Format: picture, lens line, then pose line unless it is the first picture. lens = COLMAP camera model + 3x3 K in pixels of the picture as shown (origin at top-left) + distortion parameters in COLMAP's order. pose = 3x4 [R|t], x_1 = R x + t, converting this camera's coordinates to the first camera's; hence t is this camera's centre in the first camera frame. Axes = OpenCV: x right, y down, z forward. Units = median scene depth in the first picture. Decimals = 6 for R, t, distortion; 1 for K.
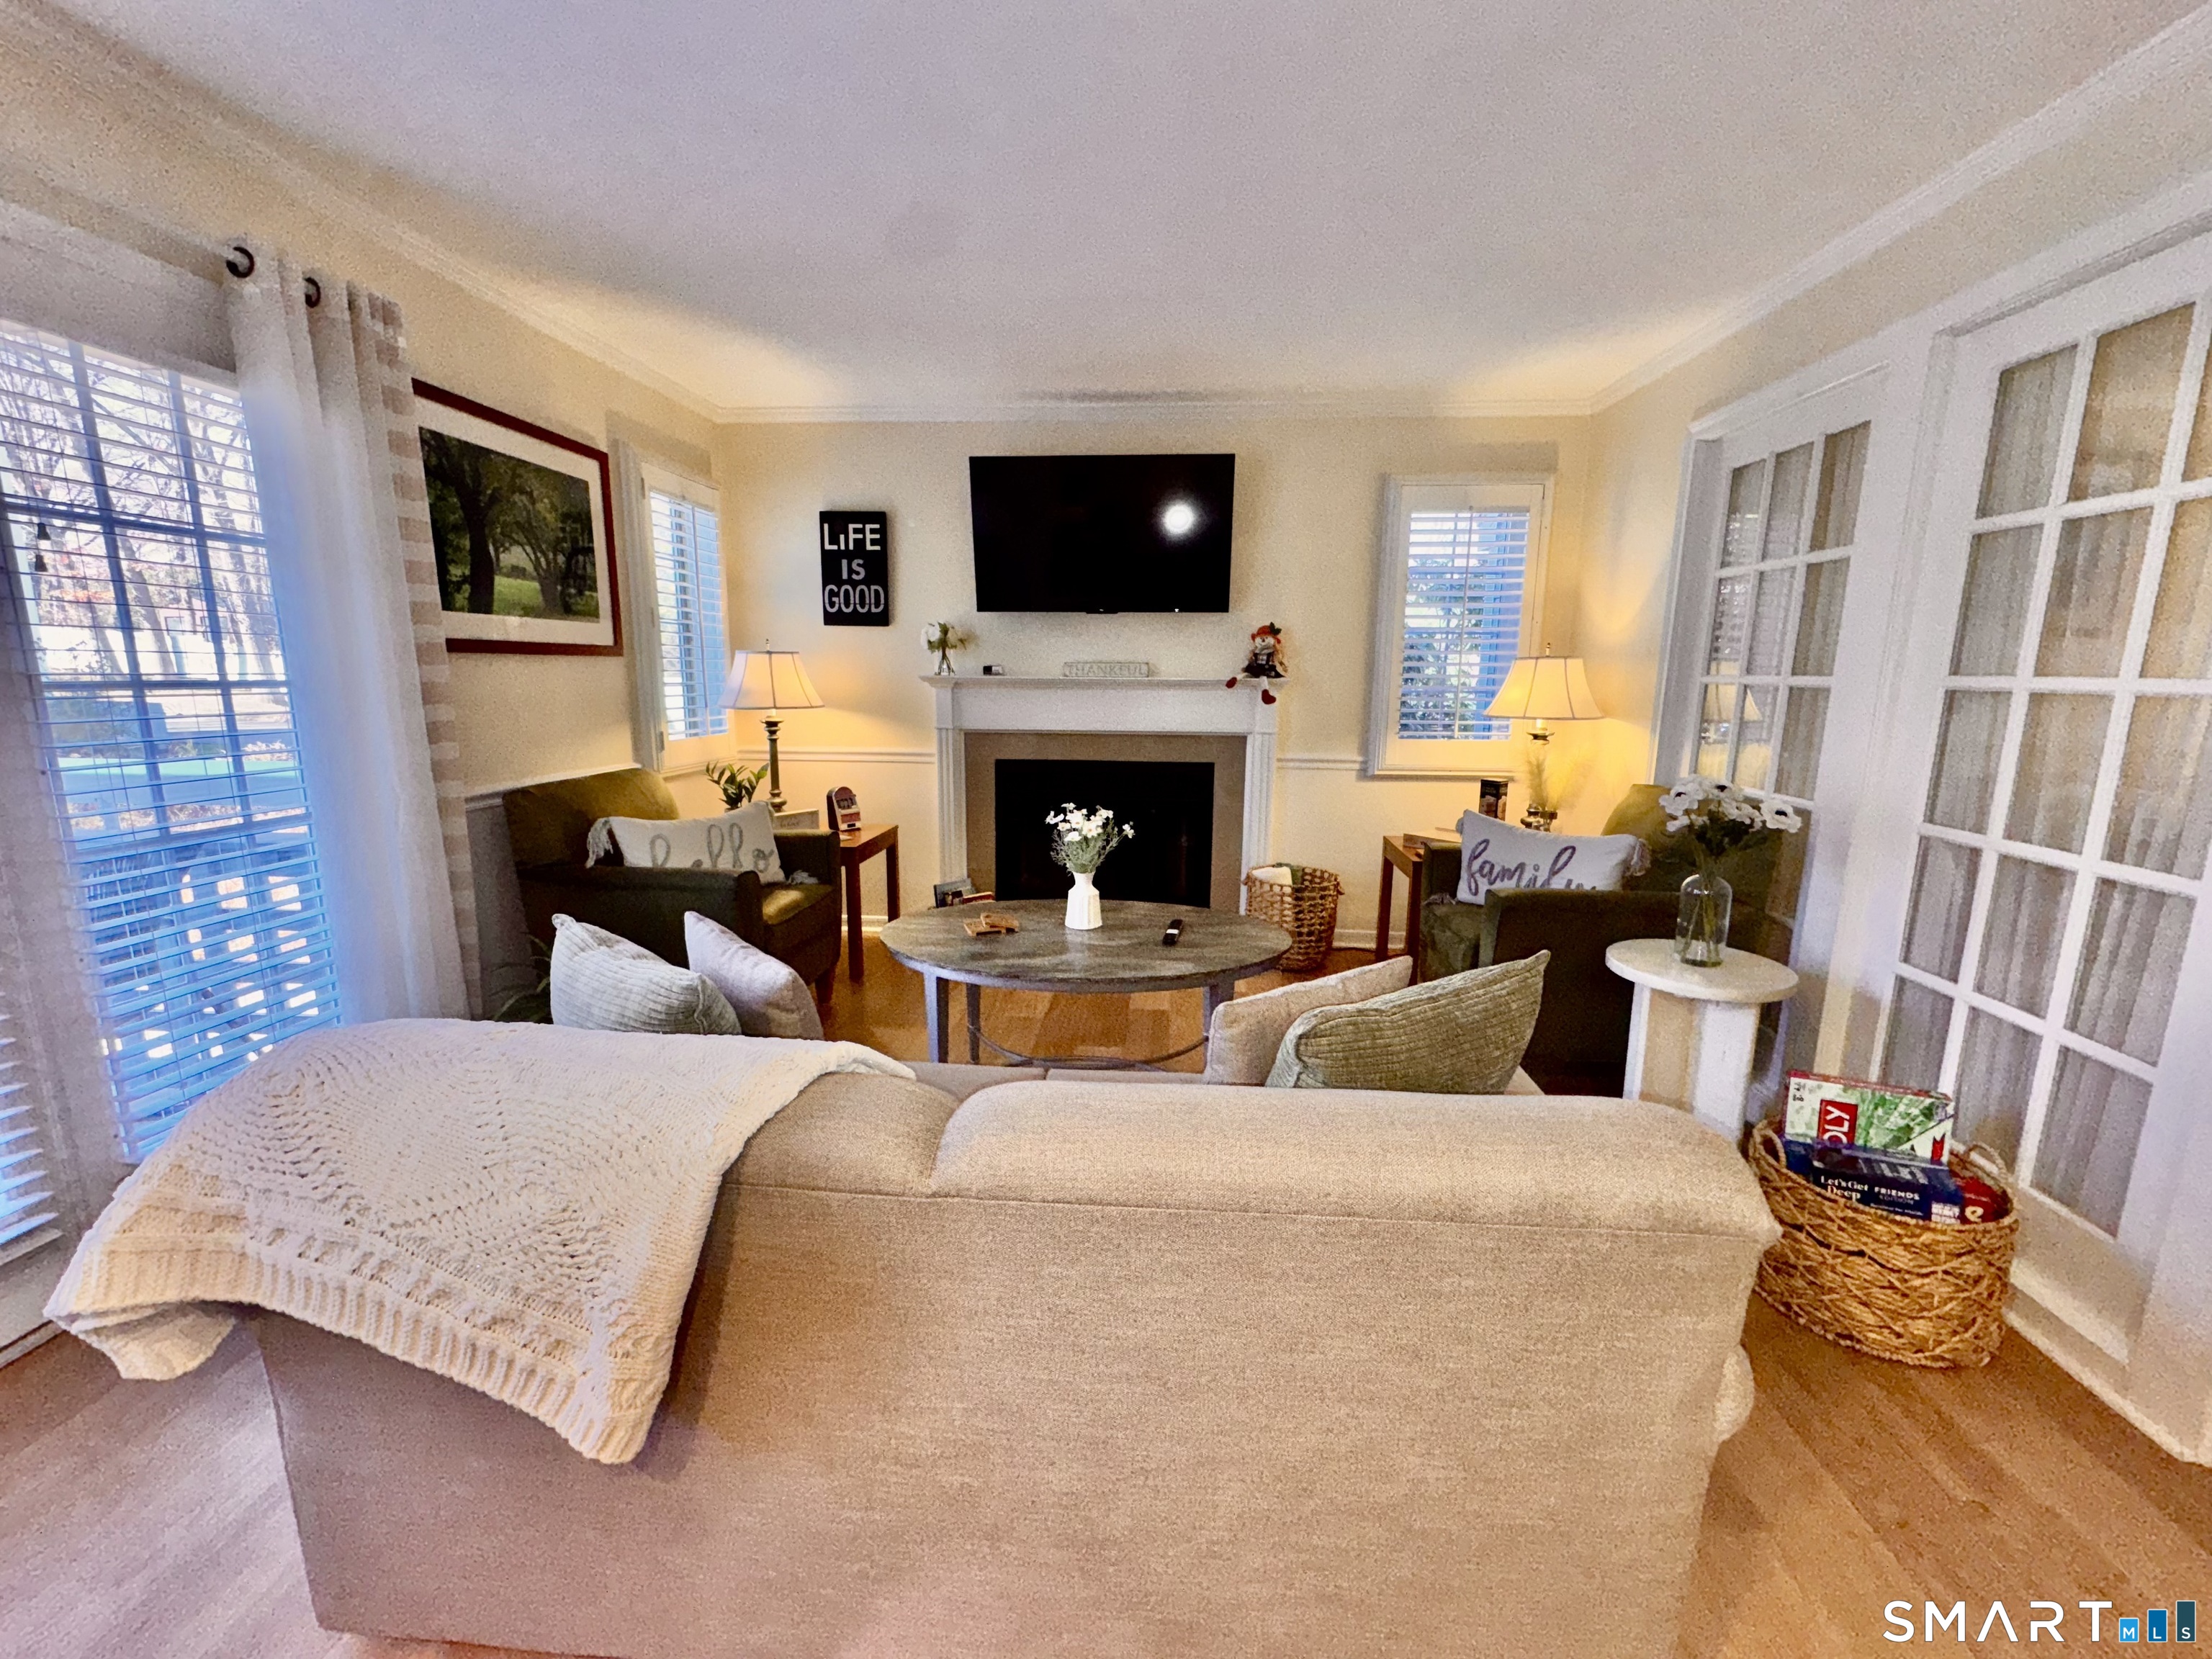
lens RADIAL K [[879.3, 0, 1103.0], [0, 879.3, 837.1], [0, 0, 1]] dist [-0.004196, -0.000348]
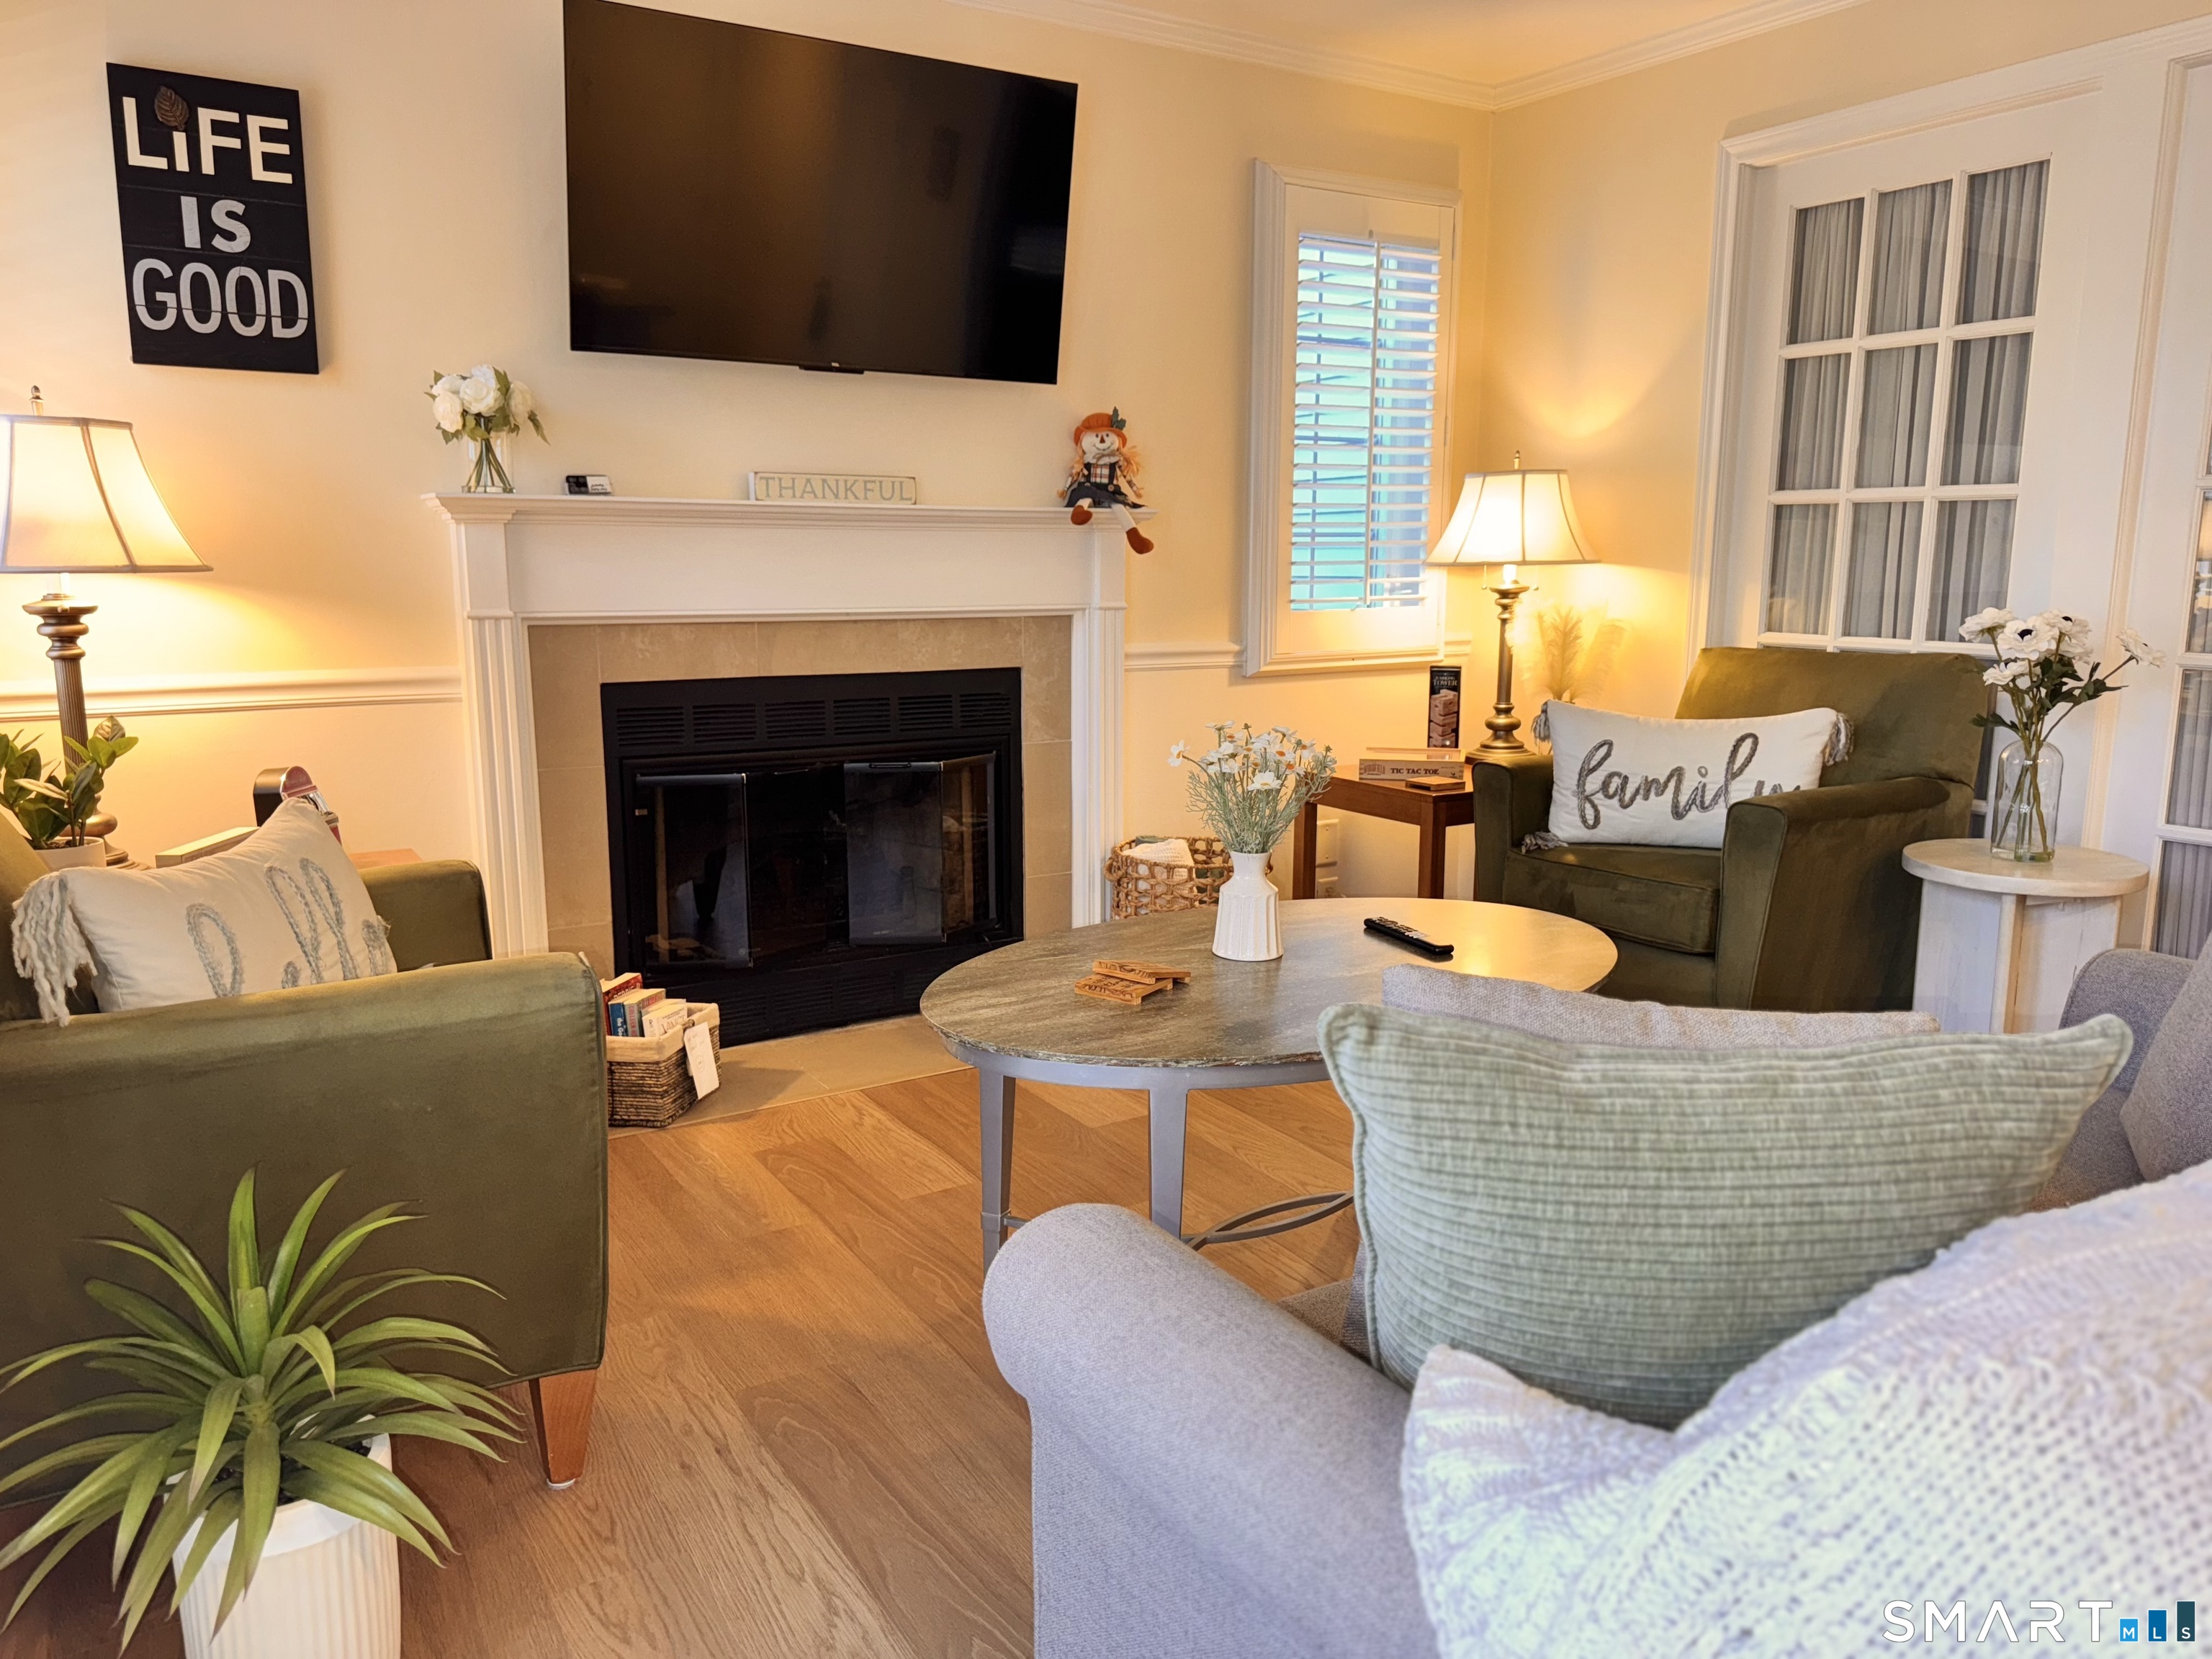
lens RADIAL K [[1555.0, 0, 1097.9], [0, 1555.0, 838.9], [0, 0, 1]] dist [0.049615, -0.060905]
pose [[0.806580, -0.114228, 0.579984, -0.602646], [0.117393, 0.992562, 0.032228, -0.007163], [-0.579351, 0.042092, 0.813990, 0.298769]]
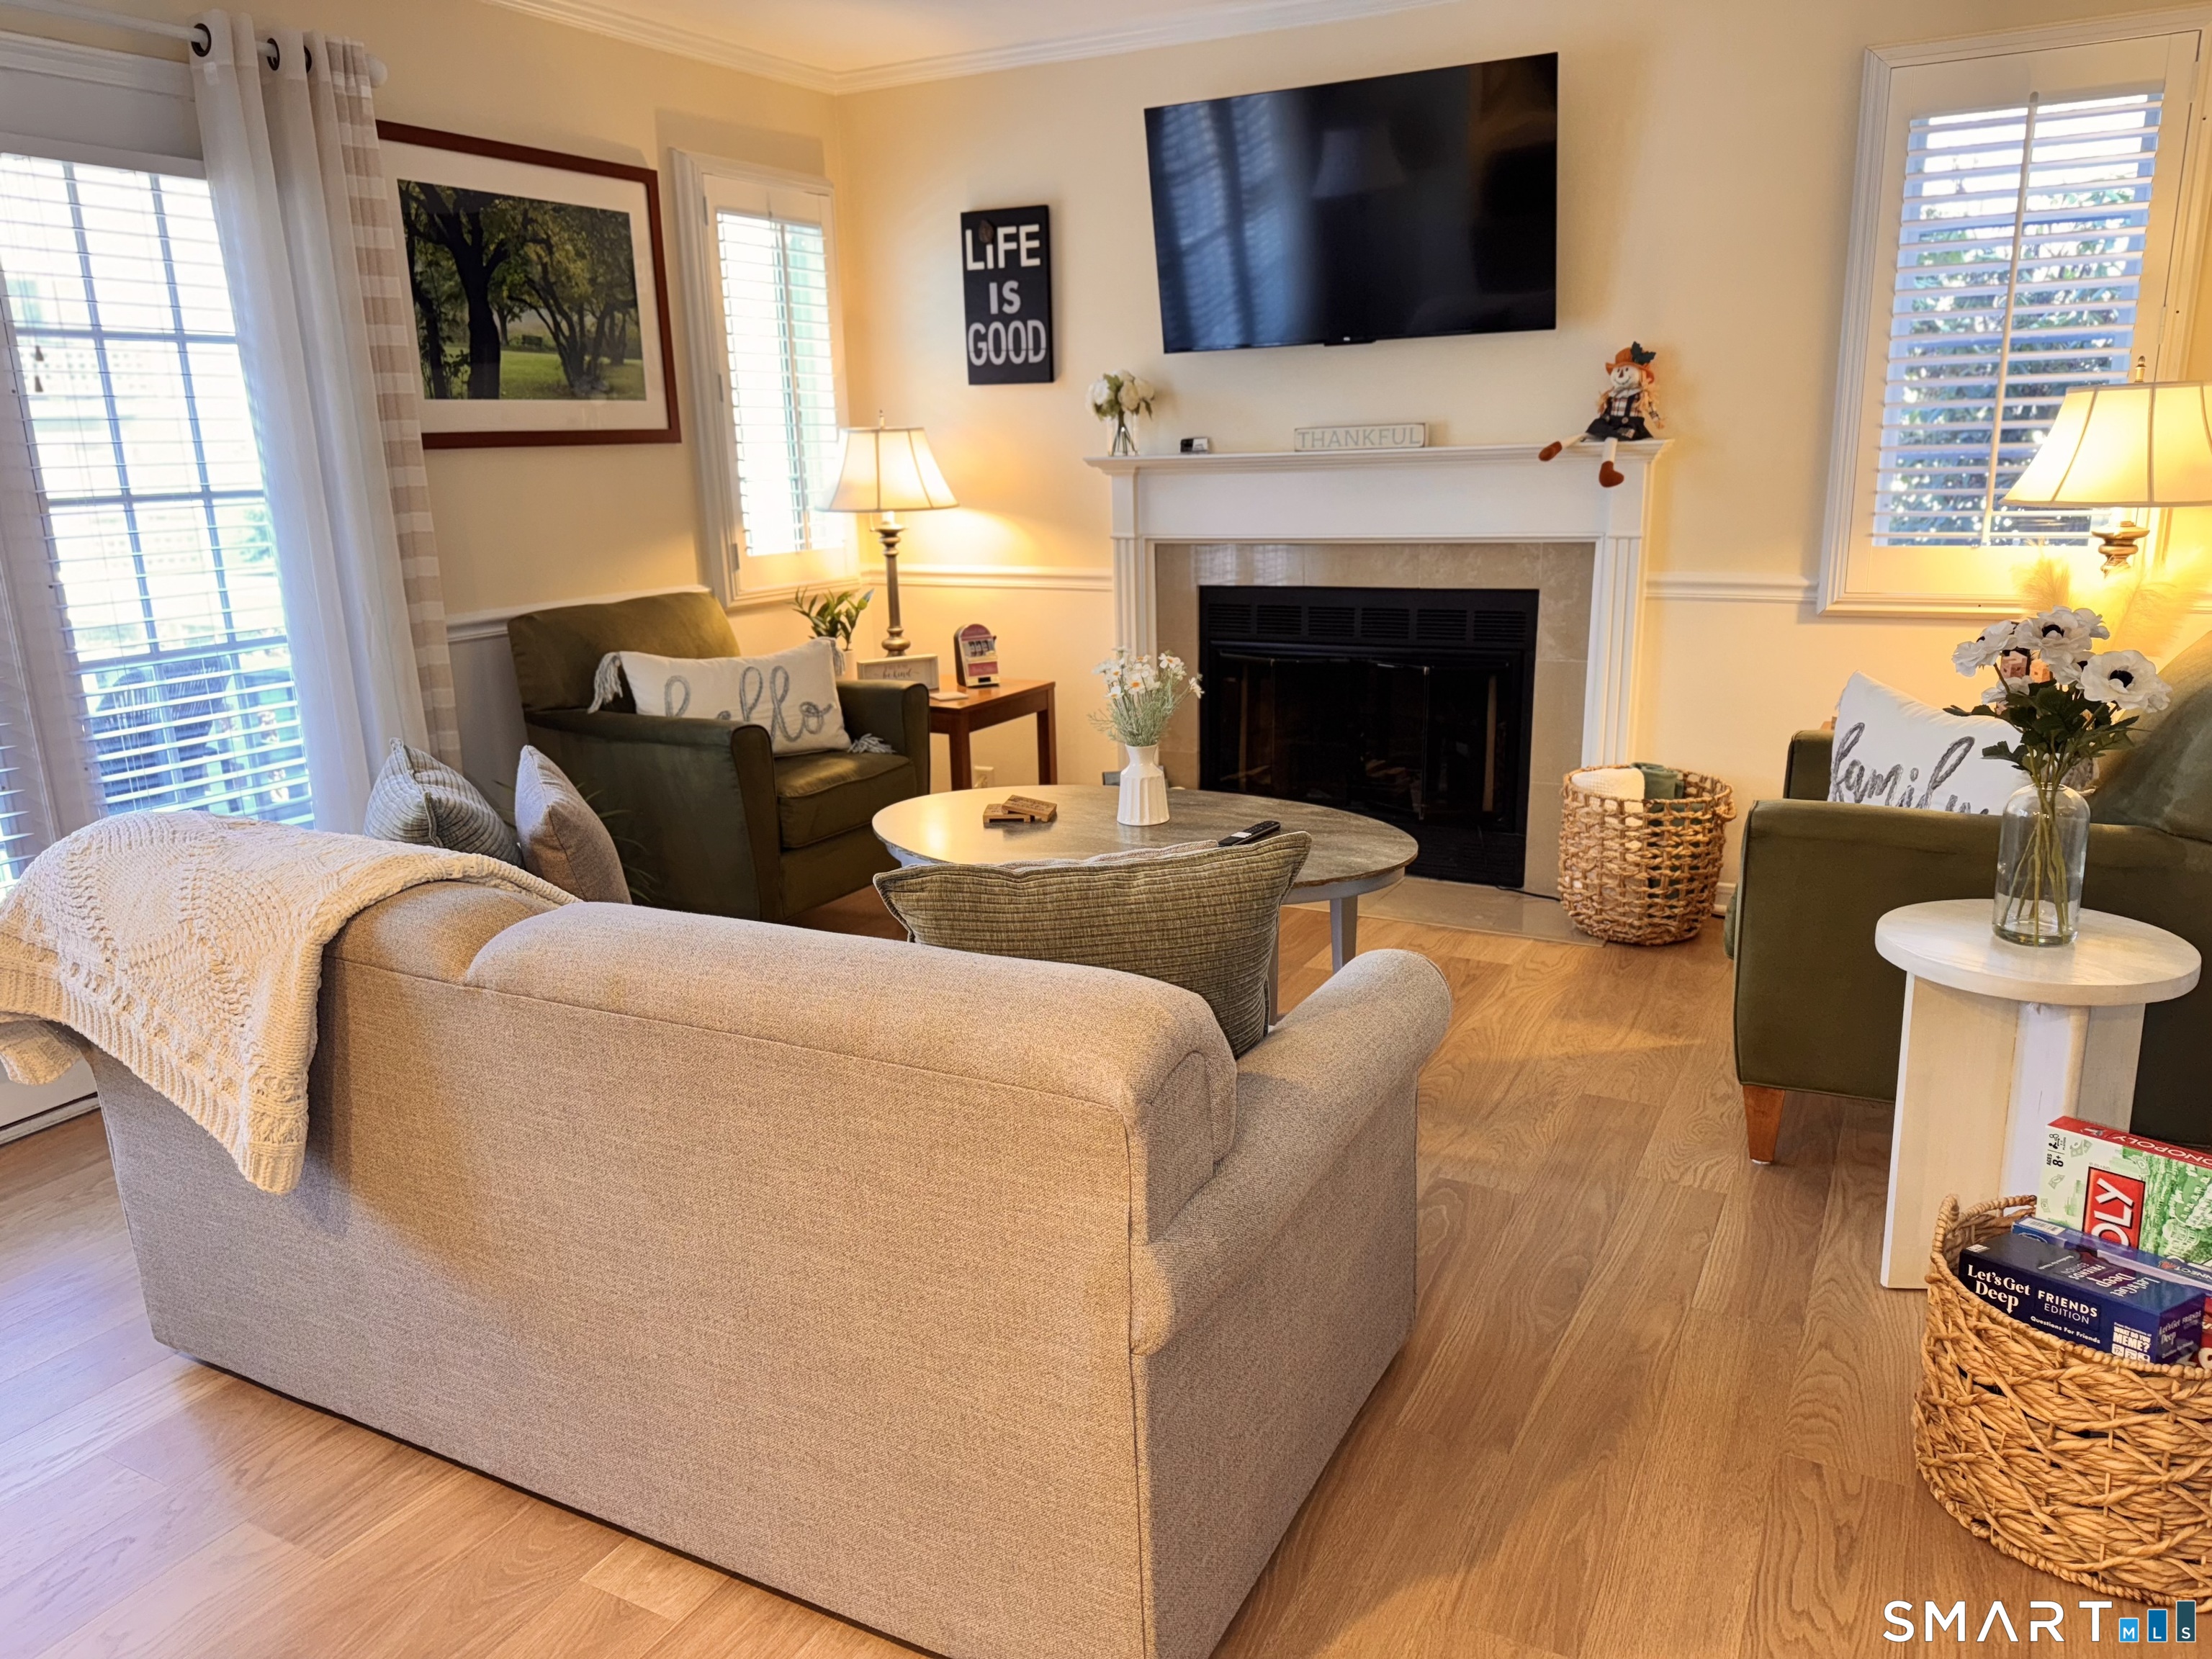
lens RADIAL K [[1555.0, 0, 1096.7], [0, 1555.0, 853.6], [0, 0, 1]] dist [0.049615, -0.060905]
pose [[0.914496, 0.071384, -0.398249, 0.429277], [-0.039575, 0.995375, 0.087540, 0.018870], [0.402655, -0.064294, 0.913091, -0.143291]]
